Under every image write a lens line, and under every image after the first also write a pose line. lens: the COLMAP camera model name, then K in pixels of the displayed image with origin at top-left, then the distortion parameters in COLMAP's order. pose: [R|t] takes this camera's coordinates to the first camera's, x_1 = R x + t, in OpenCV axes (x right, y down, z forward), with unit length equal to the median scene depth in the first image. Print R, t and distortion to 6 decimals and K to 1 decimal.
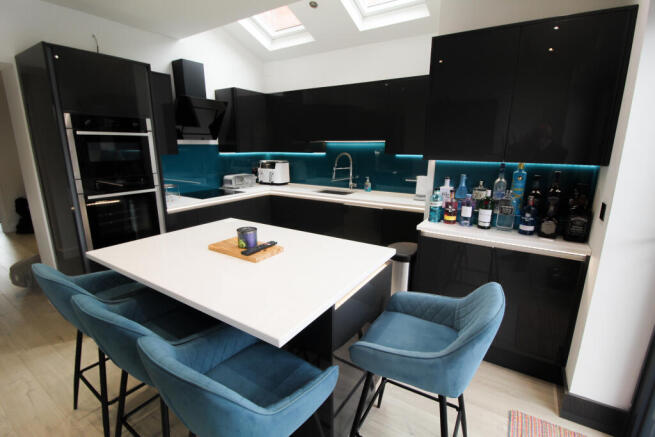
lens RADIAL K [[304.4, 0, 326.8], [0, 304.4, 218.8], [0, 0, 1]] dist [-0.025833, -0.000710]
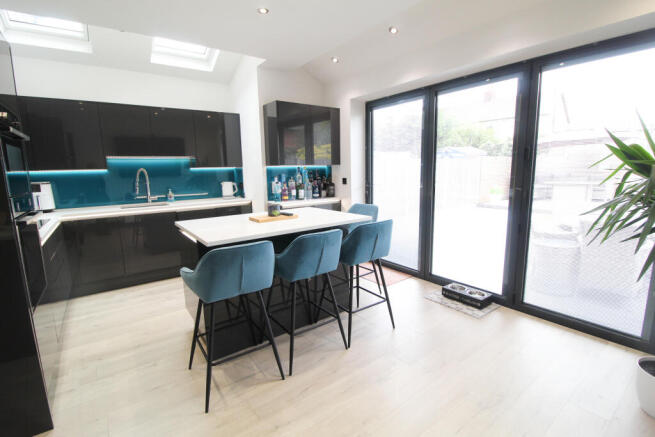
lens RADIAL K [[304.4, 0, 327.3], [0, 304.4, 216.5], [0, 0, 1]] dist [-0.025833, -0.000710]
pose [[0.348780, -0.161091, 0.923257, -1.194969], [0.240301, 0.967556, 0.078041, 0.022964], [-0.905874, 0.194641, 0.376174, 0.120573]]
